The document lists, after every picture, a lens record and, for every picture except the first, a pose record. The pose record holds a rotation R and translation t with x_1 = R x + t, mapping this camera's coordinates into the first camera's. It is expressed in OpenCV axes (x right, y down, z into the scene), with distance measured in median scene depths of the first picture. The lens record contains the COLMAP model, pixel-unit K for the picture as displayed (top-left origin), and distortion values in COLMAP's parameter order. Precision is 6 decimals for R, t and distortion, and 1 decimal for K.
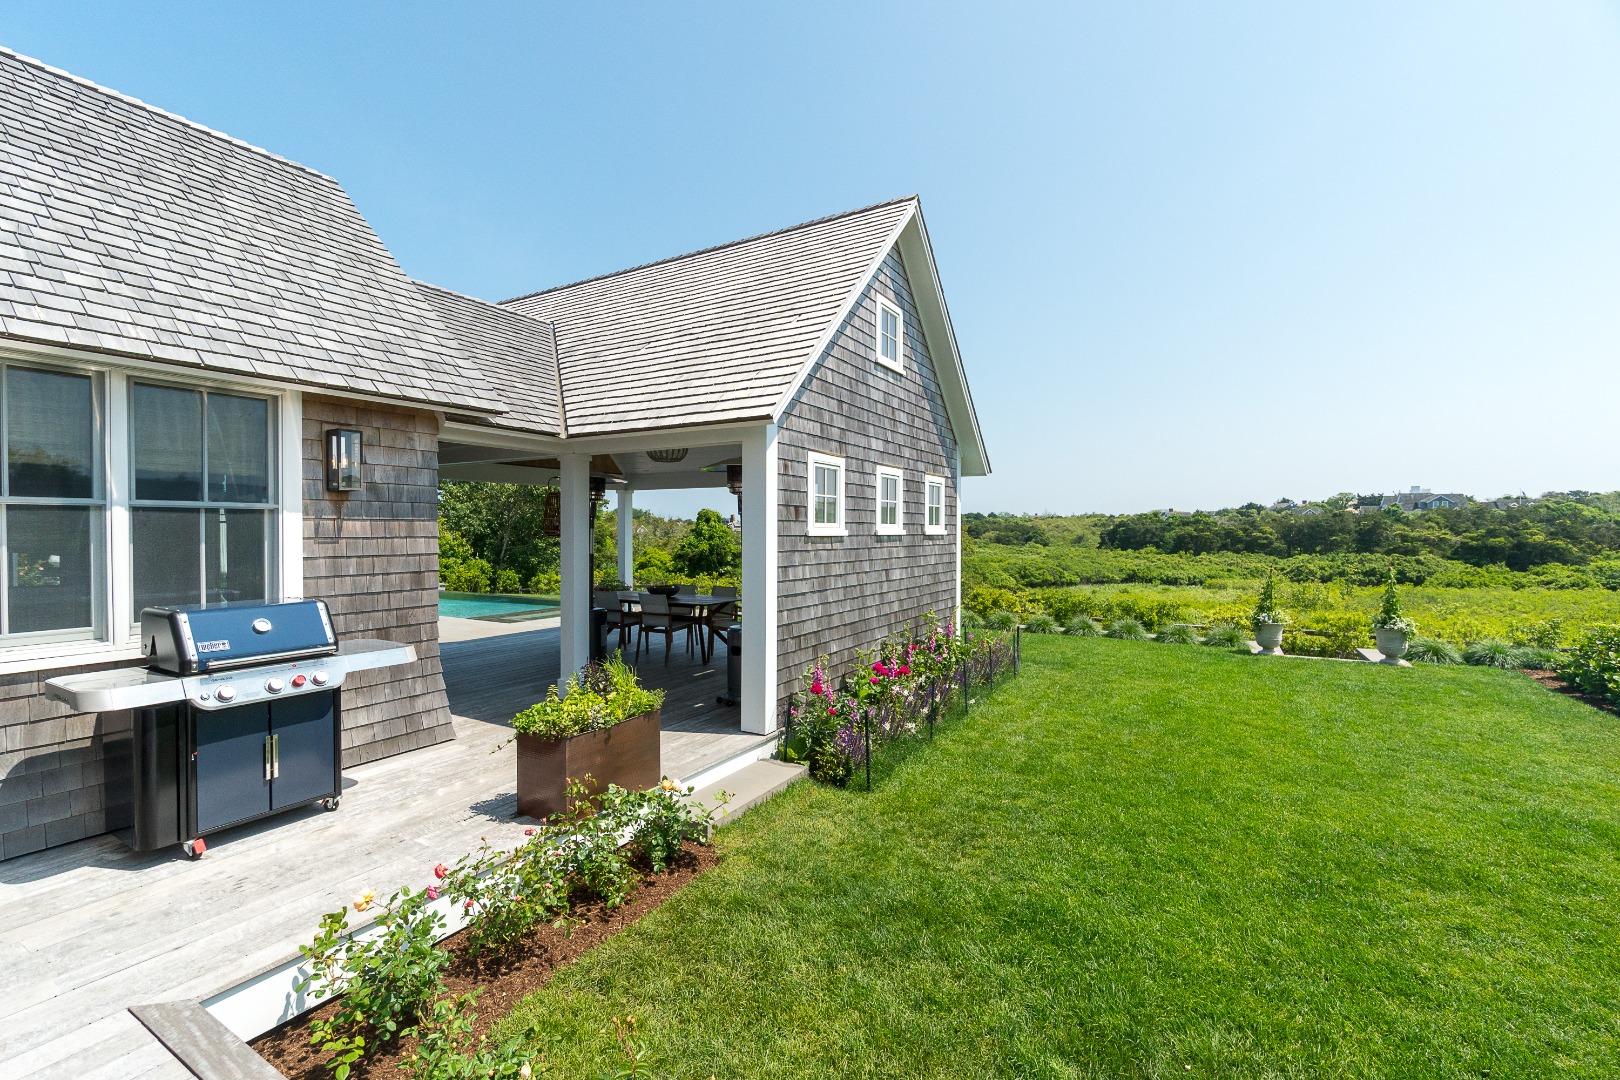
lens RADIAL K [[706.3, 0, 791.2], [0, 706.3, 536.3], [0, 0, 1]] dist [0.011185, 0.000343]
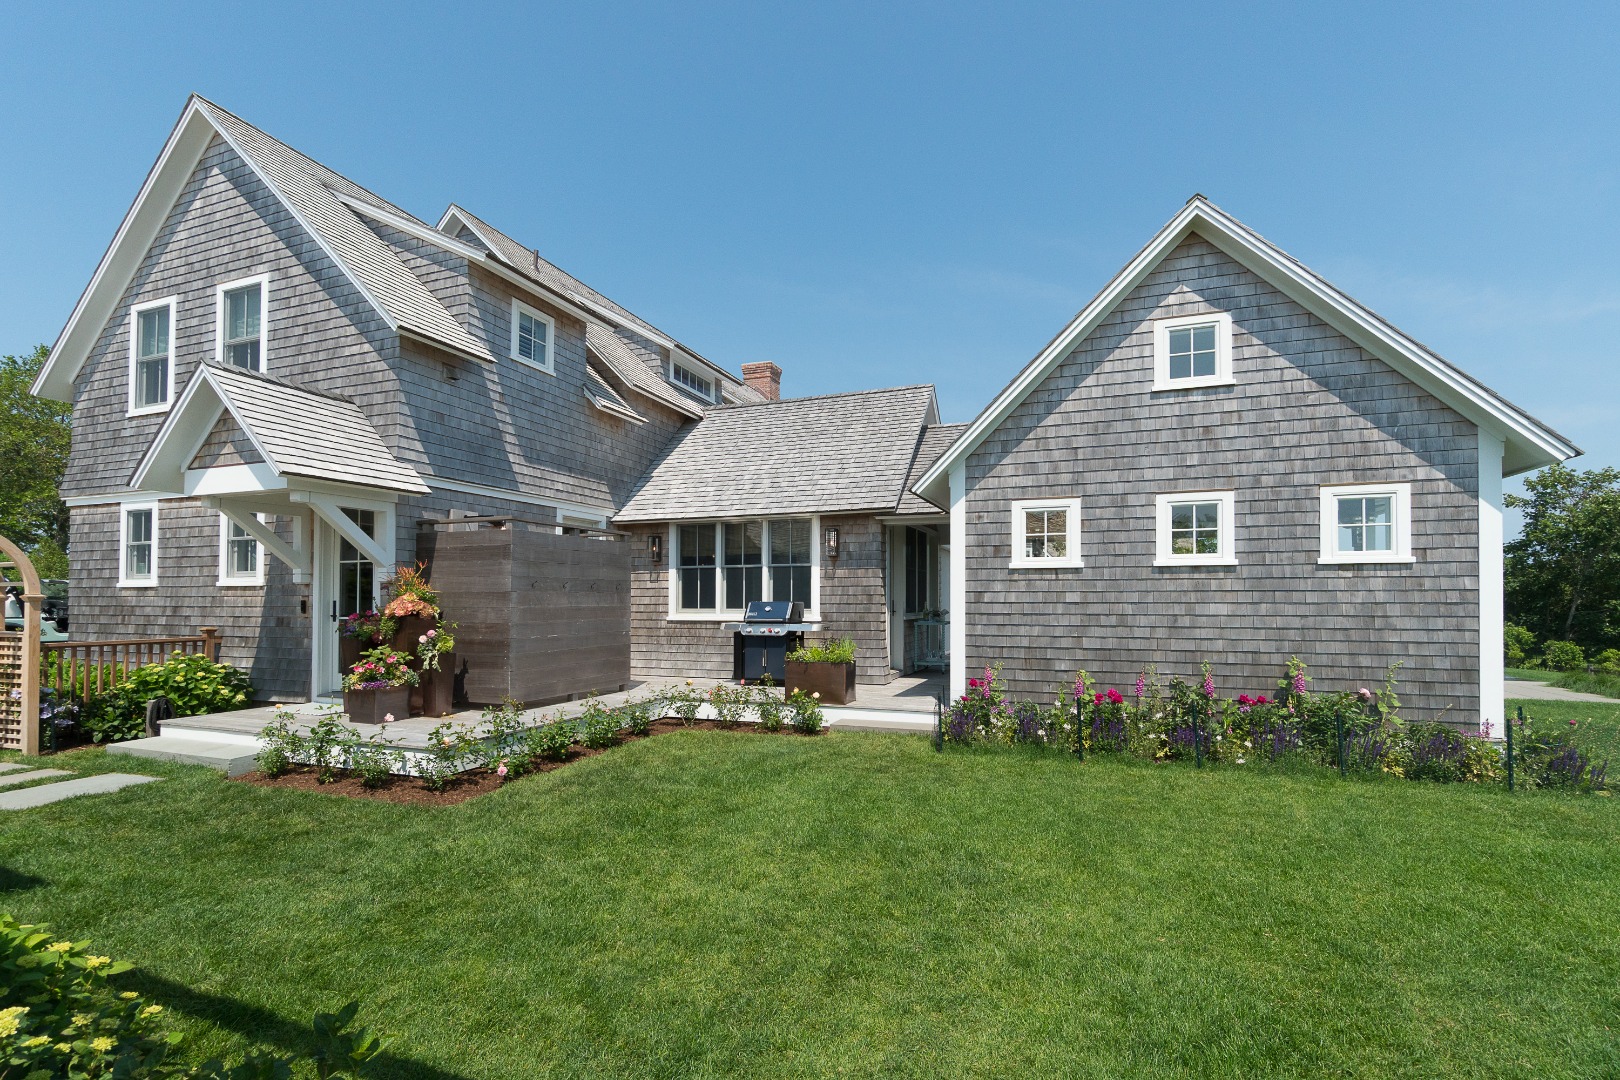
lens RADIAL K [[731.7, 0, 834.4], [0, 731.7, 593.7], [0, 0, 1]] dist [-0.001307, -0.000189]
pose [[0.192658, -0.010975, -0.981205, 0.095534], [-0.005958, 0.999906, -0.012354, 0.004811], [0.981248, 0.008227, 0.192574, 0.033931]]
